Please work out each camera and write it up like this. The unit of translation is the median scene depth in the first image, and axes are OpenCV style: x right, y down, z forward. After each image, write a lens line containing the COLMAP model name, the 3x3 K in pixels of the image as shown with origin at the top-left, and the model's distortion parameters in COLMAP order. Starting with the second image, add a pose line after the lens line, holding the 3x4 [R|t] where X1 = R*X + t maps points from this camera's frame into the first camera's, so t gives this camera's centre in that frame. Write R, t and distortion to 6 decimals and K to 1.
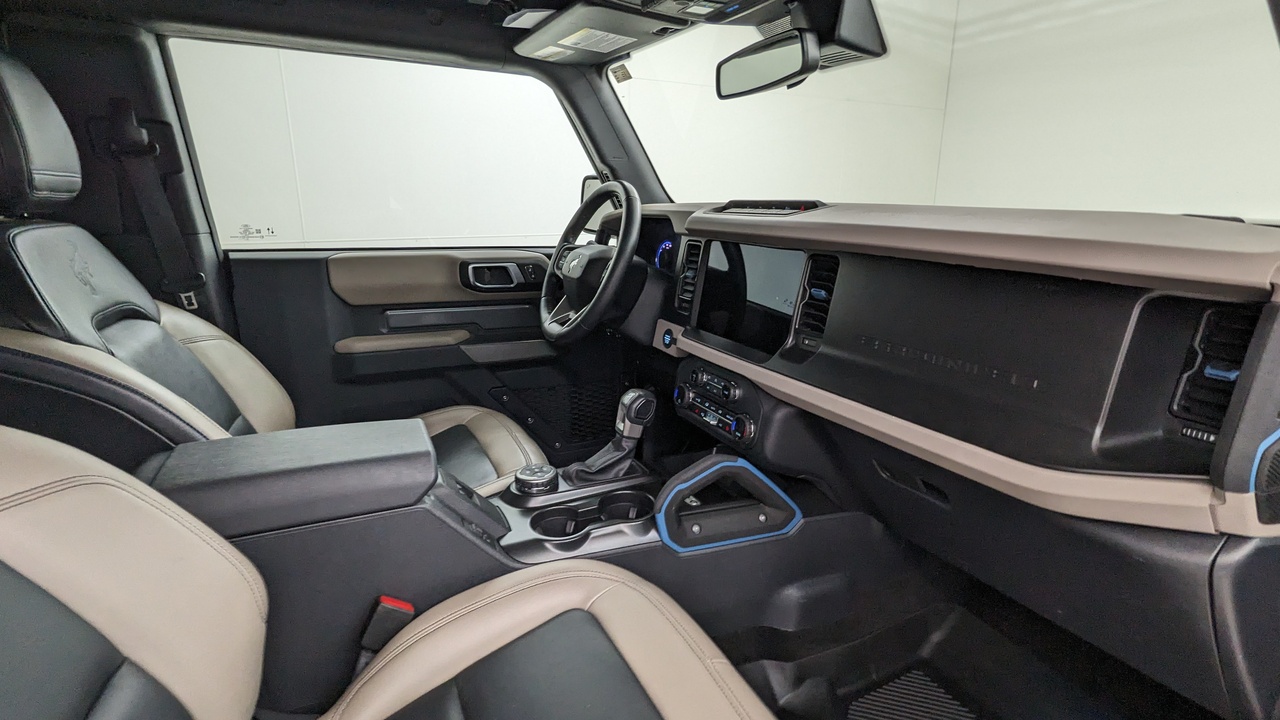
lens RADIAL K [[600.4, 0, 640.0], [0, 600.4, 360.0], [0, 0, 1]] dist [-0.025548, -0.000354]
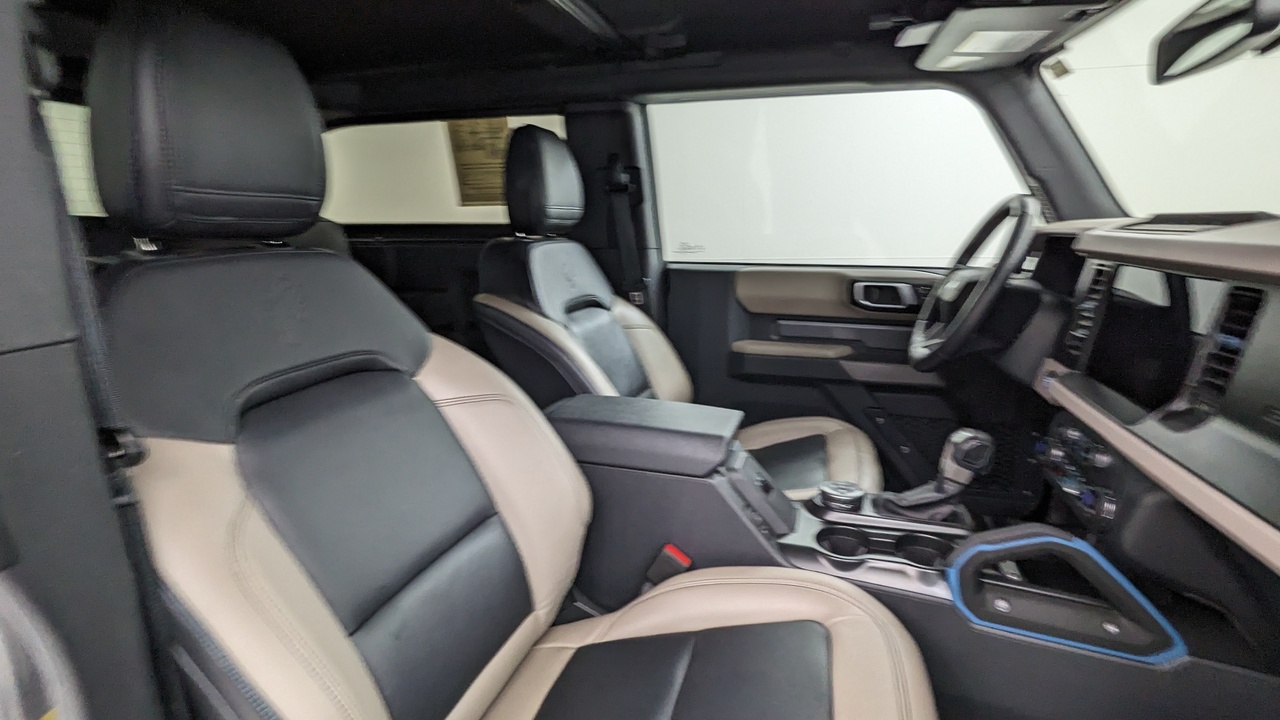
lens RADIAL K [[600.4, 0, 640.0], [0, 600.4, 360.0], [0, 0, 1]] dist [-0.025548, -0.000354]
pose [[0.719311, 0.132259, -0.681982, 0.220408], [-0.154688, 0.987556, 0.028365, -0.001050], [0.677247, 0.085091, 0.730819, 0.020762]]
